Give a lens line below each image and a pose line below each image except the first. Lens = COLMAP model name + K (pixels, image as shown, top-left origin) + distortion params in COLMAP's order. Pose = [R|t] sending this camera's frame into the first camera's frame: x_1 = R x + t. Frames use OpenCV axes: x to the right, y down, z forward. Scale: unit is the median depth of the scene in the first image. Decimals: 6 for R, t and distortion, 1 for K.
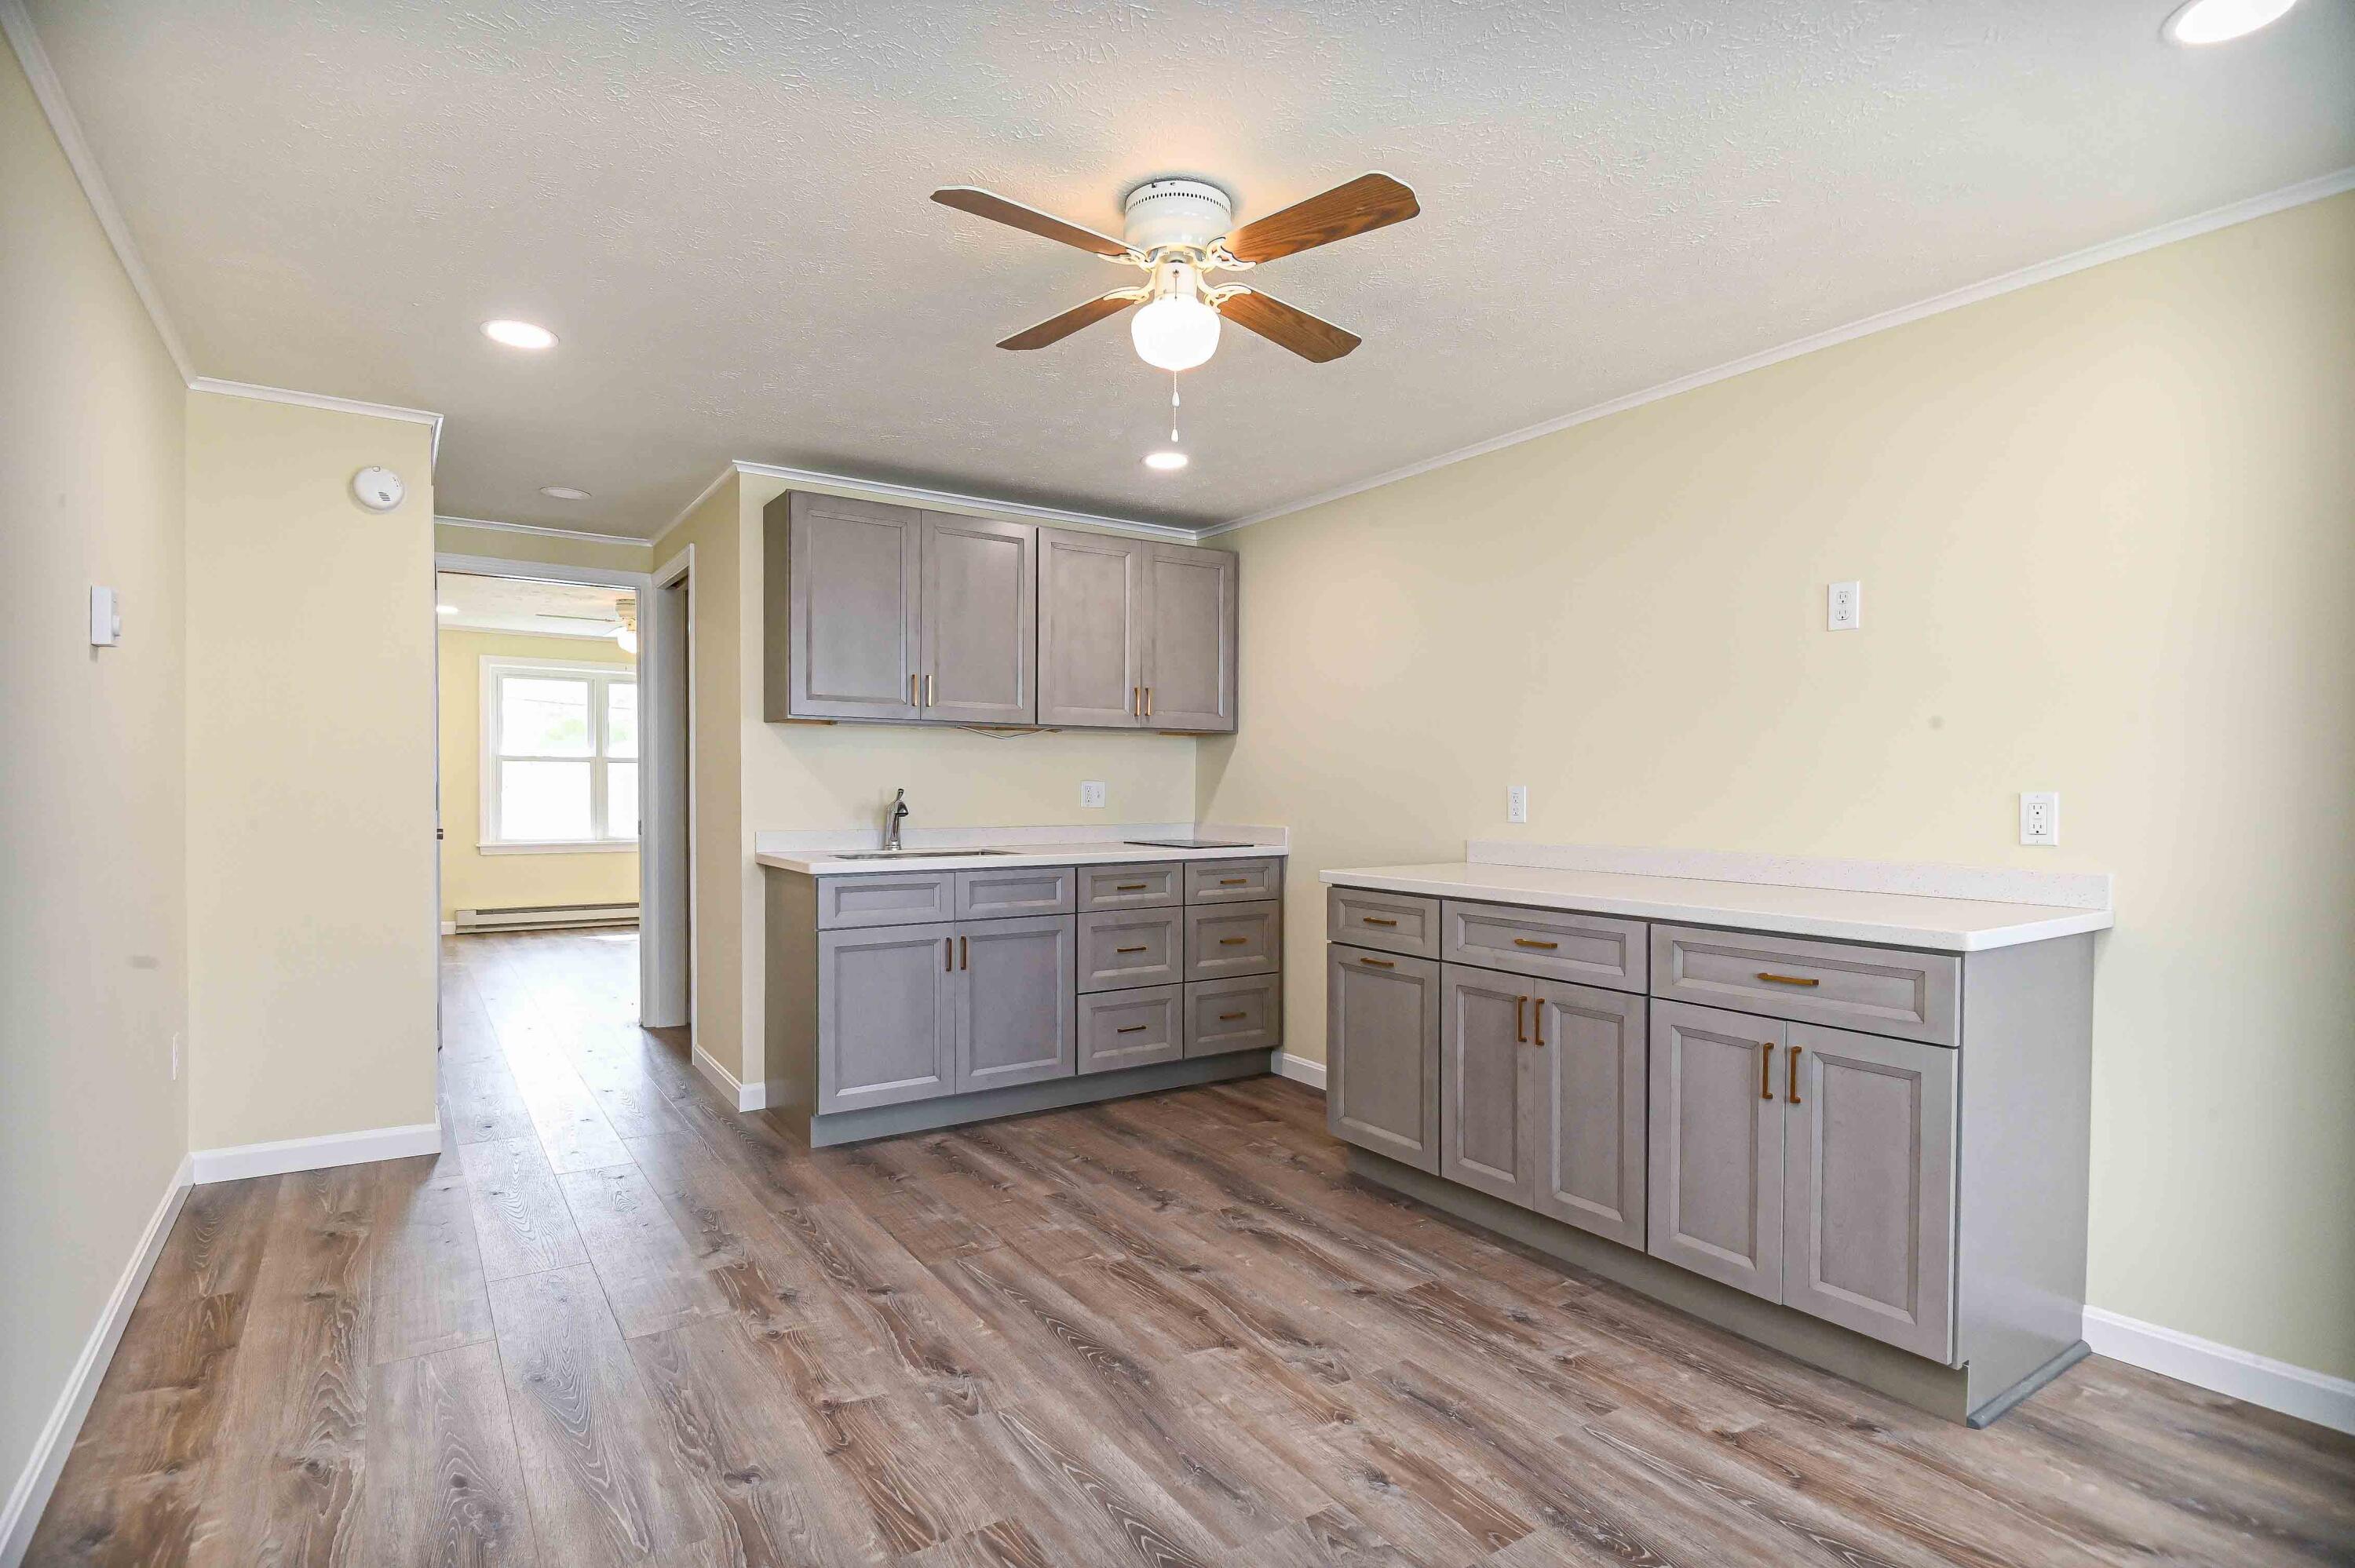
lens RADIAL K [[1166.9, 0, 1159.4], [0, 1166.9, 794.9], [0, 0, 1]] dist [0.013864, -0.019788]
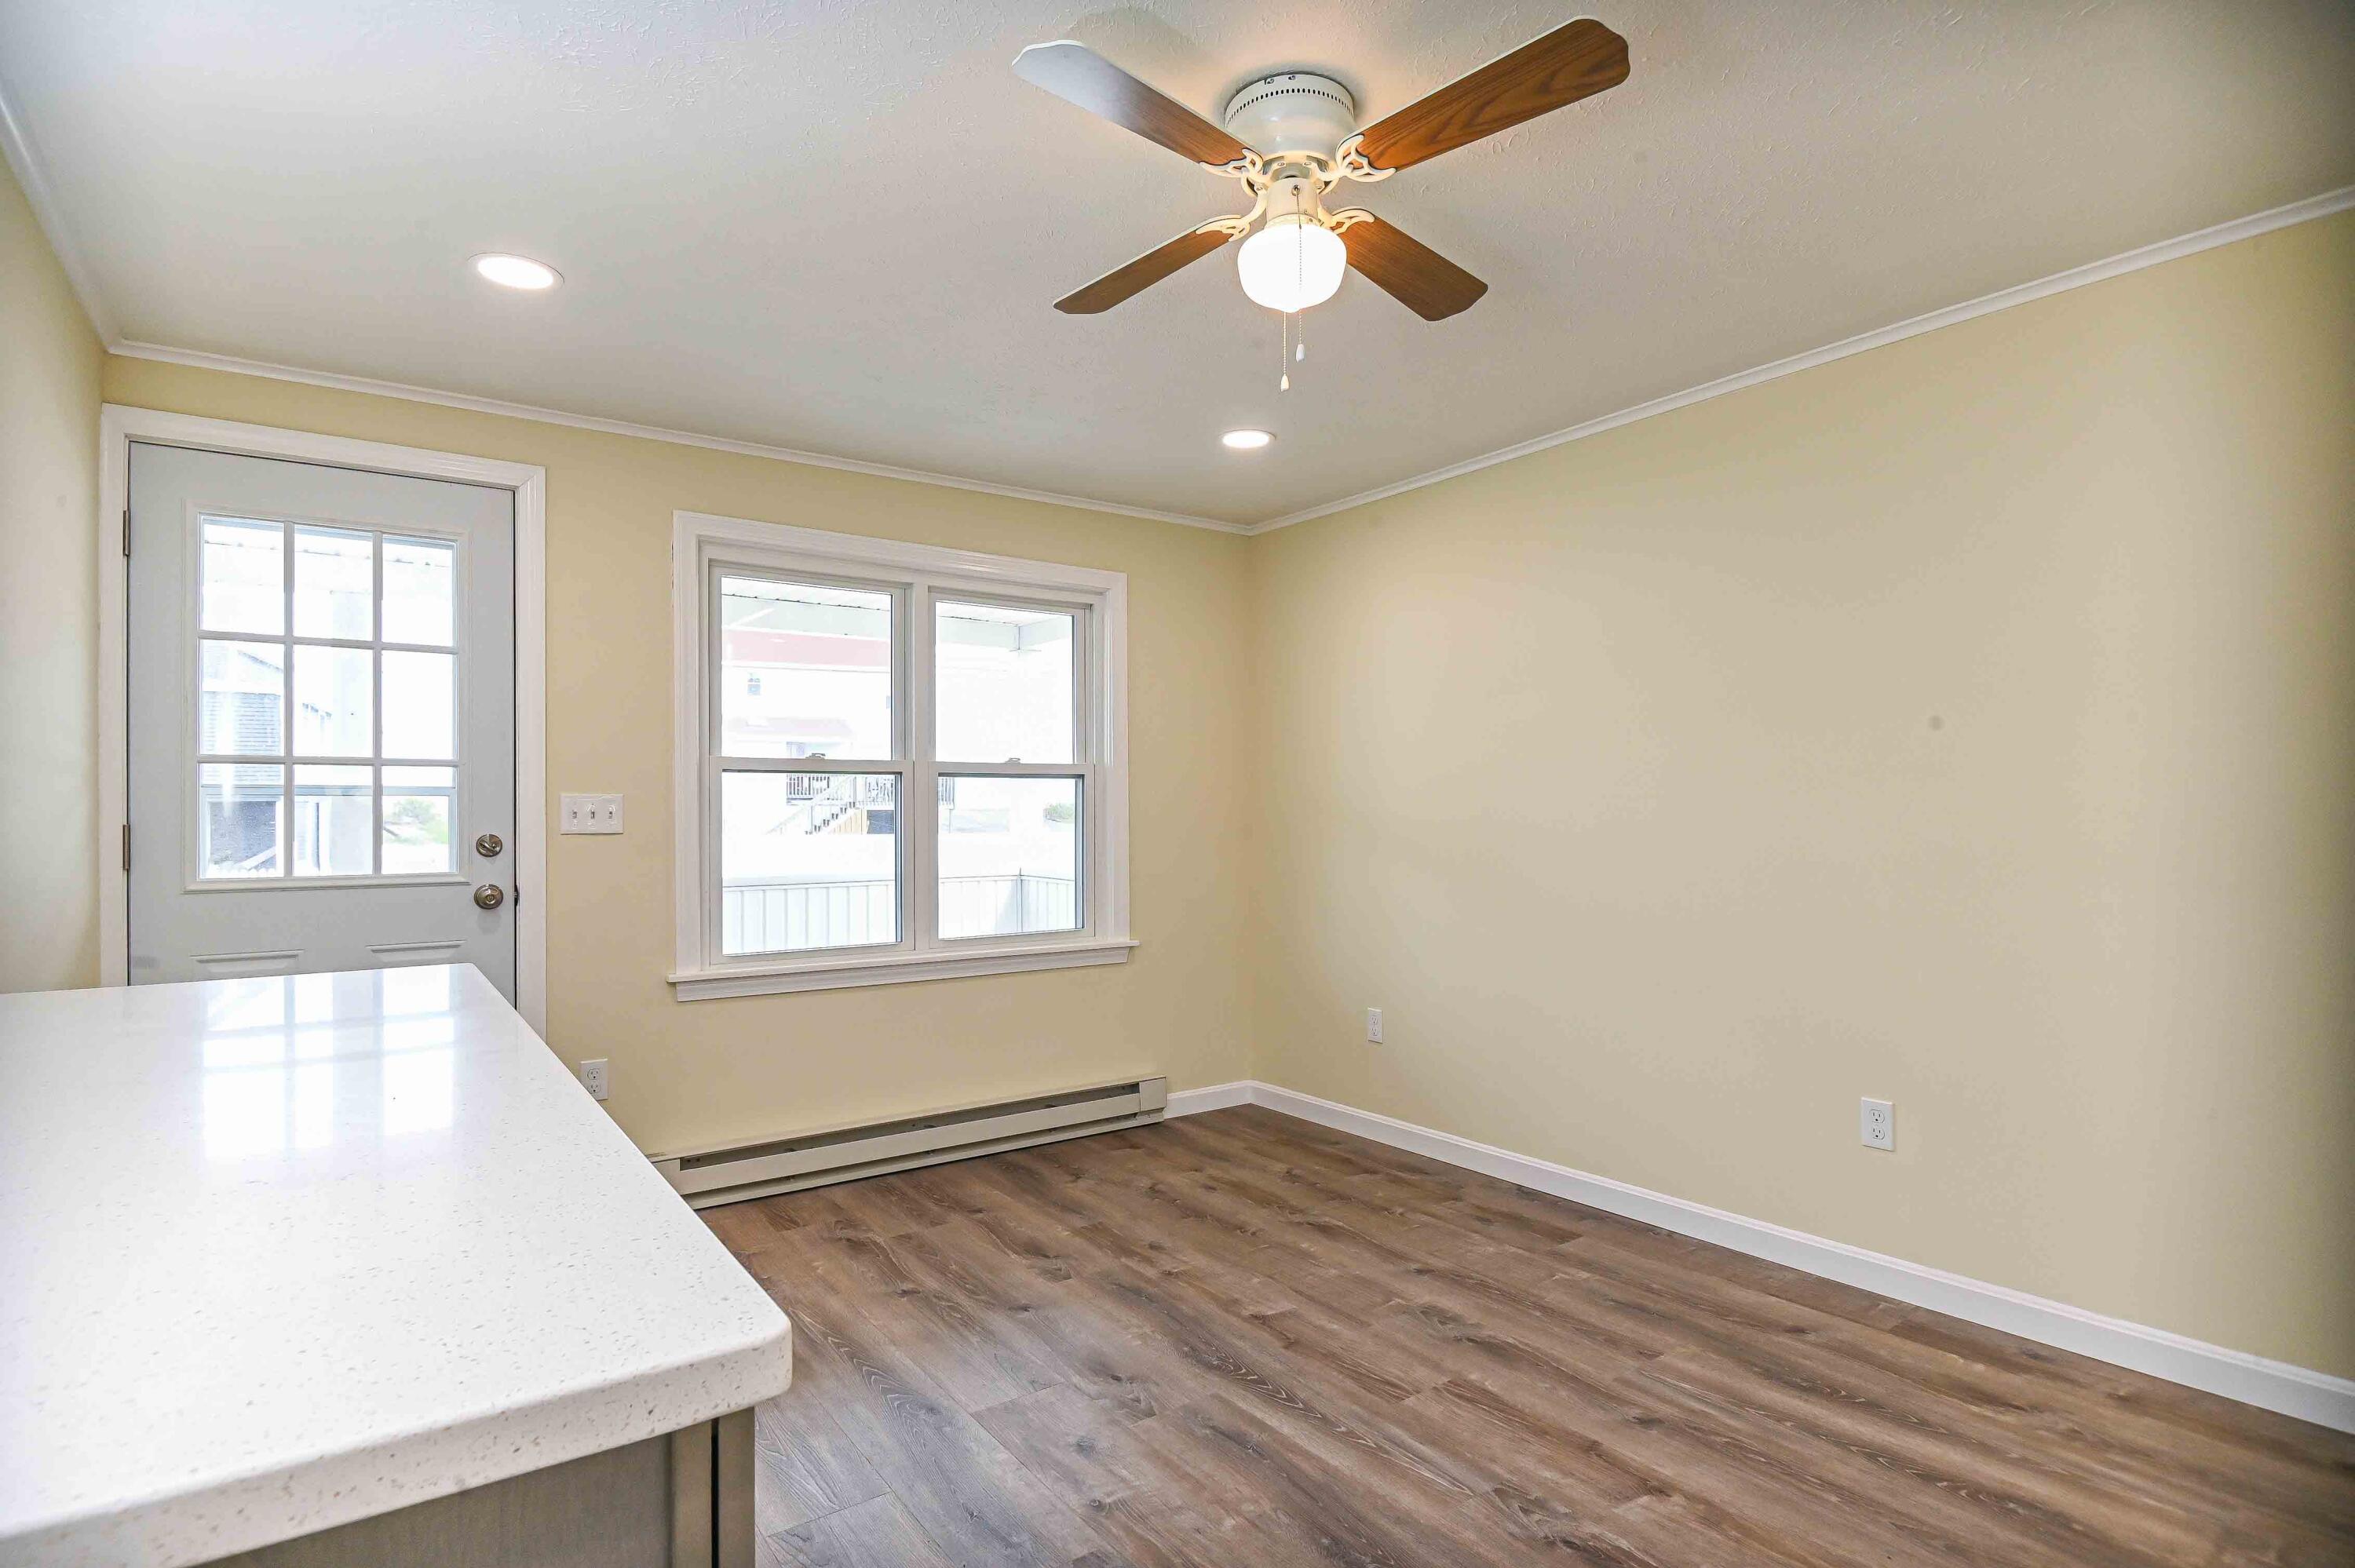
lens RADIAL K [[1166.9, 0, 1162.2], [0, 1166.9, 803.1], [0, 0, 1]] dist [0.013864, -0.019788]
pose [[-0.999379, -0.000096, -0.035235, 0.104677], [-0.000396, 0.999964, 0.008503, -0.018848], [0.035233, 0.008512, -0.999343, 1.432884]]
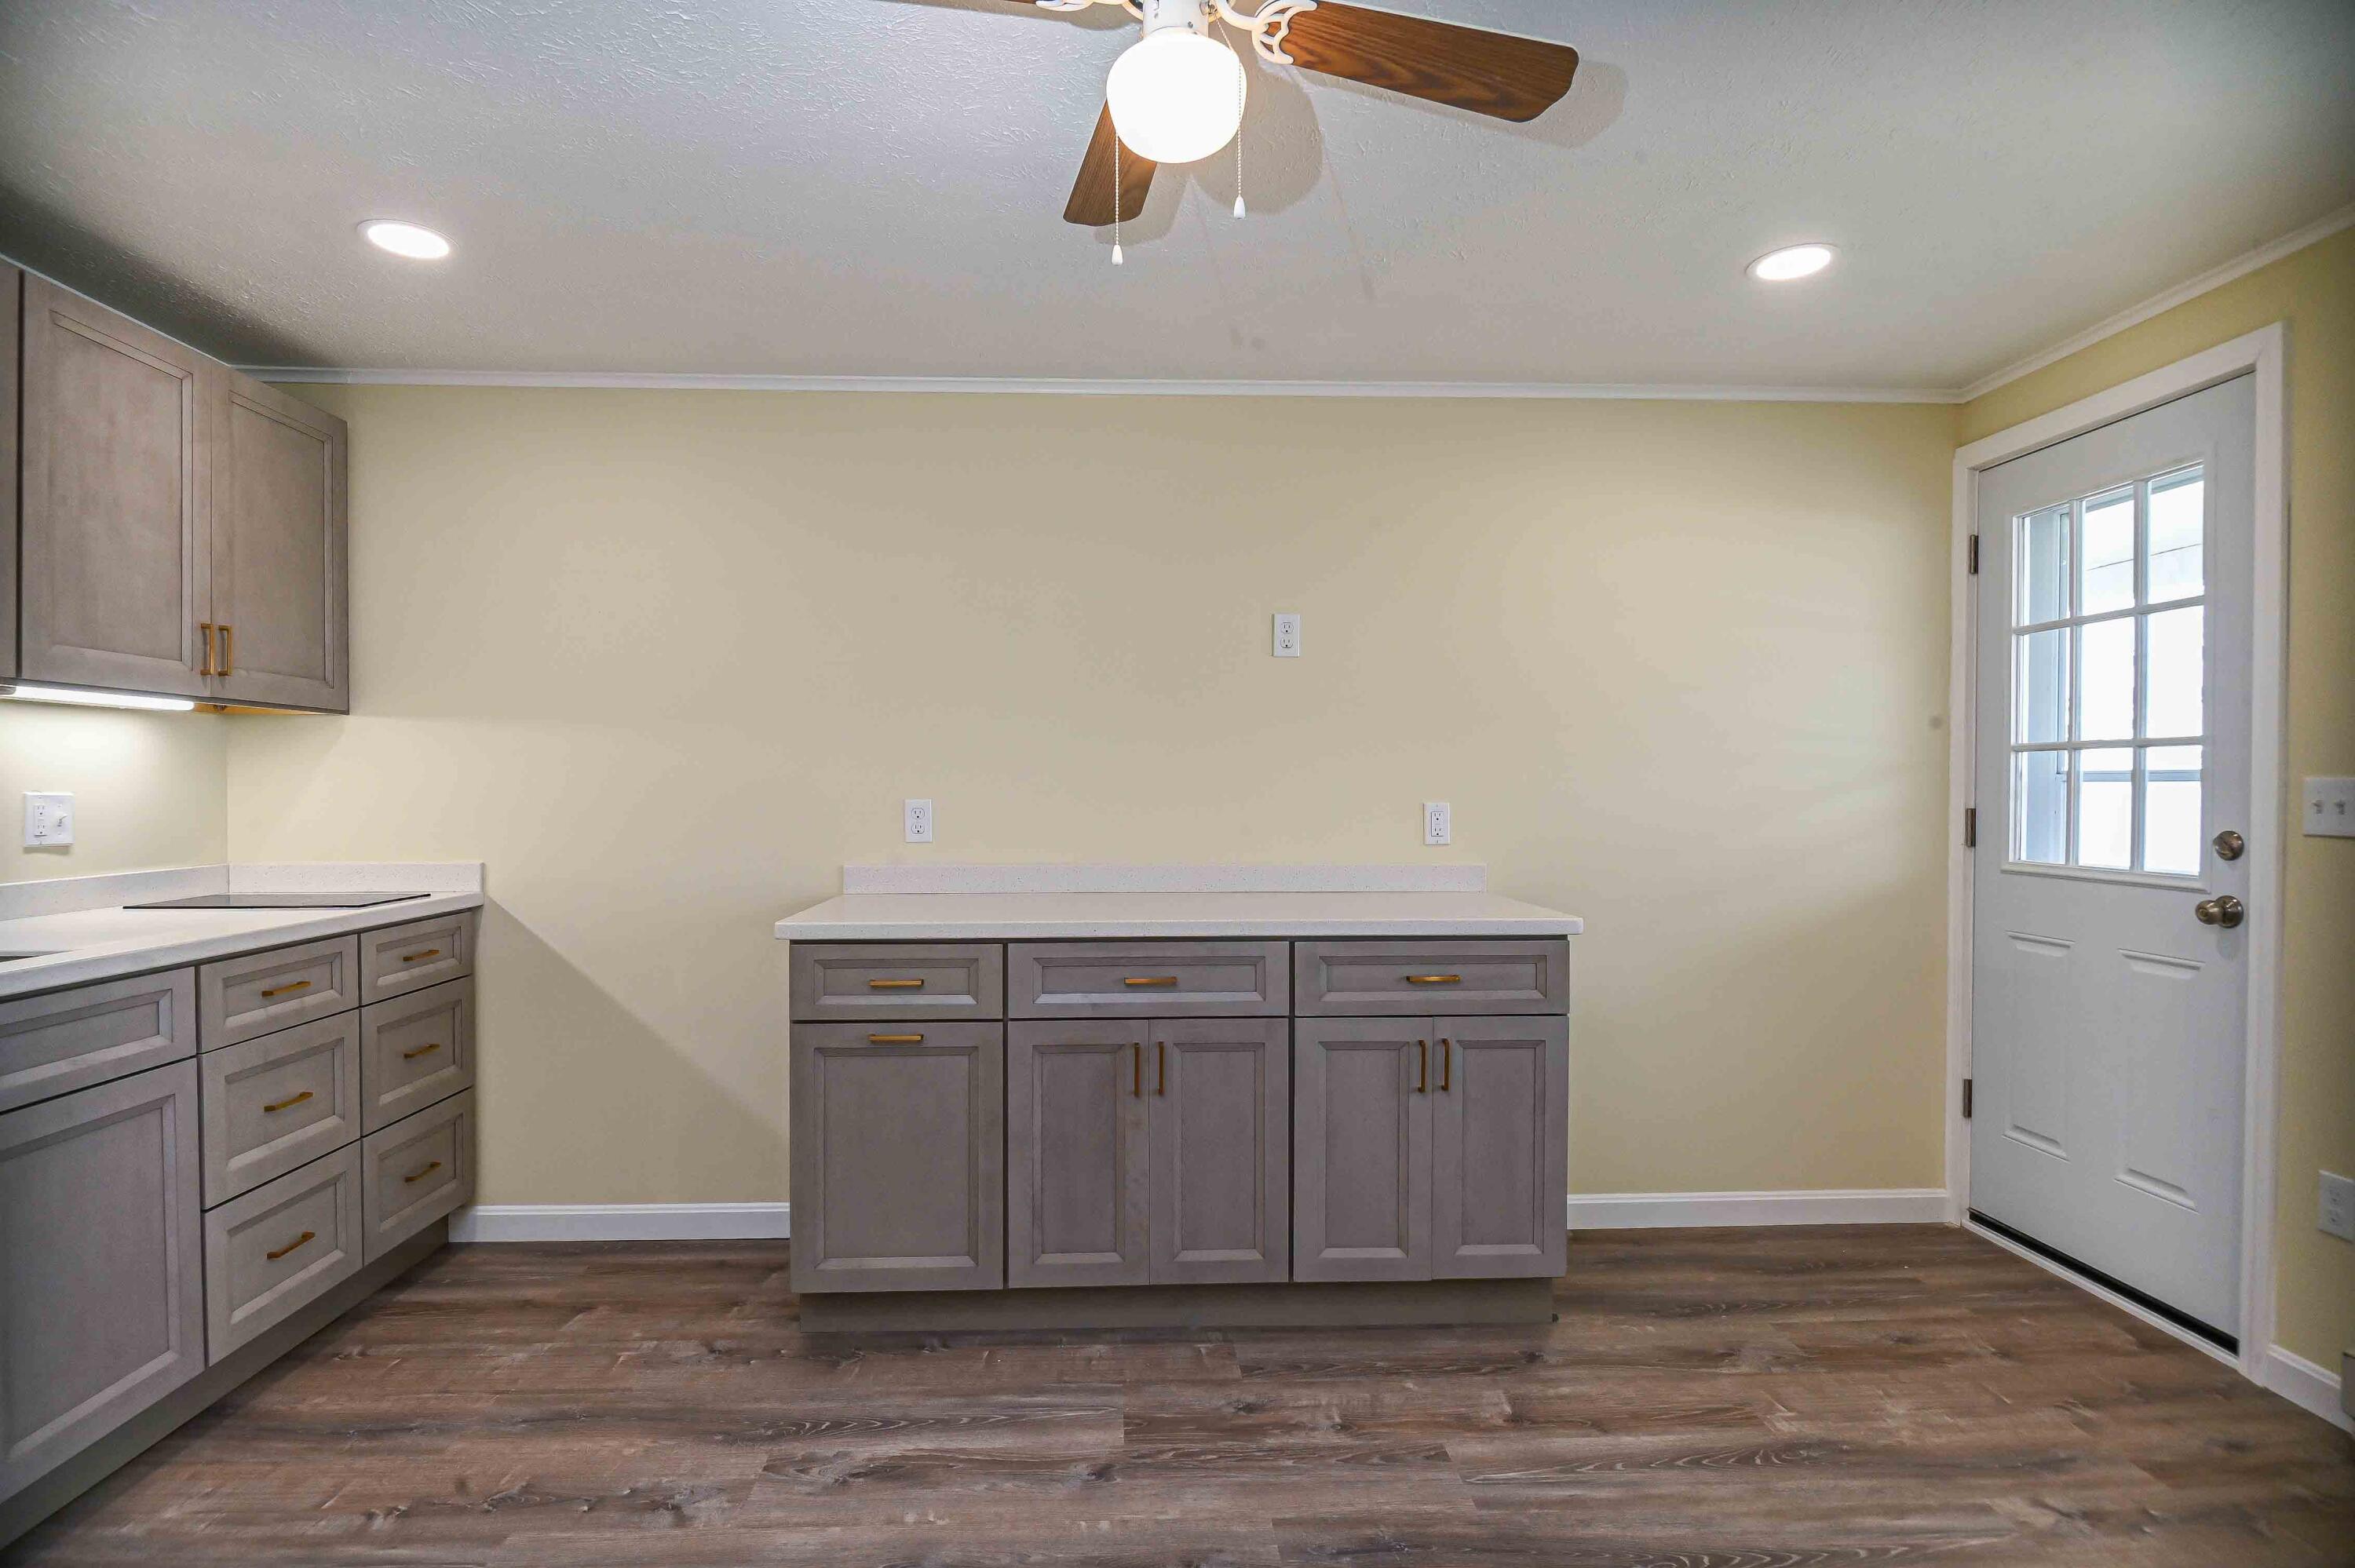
lens RADIAL K [[1166.9, 0, 1158.2], [0, 1166.9, 798.7], [0, 0, 1]] dist [0.013864, -0.019788]
pose [[0.507798, -0.009581, 0.861423, -0.426739], [0.008747, 0.999944, 0.005966, -0.014648], [-0.861431, 0.004506, 0.507854, 0.542905]]
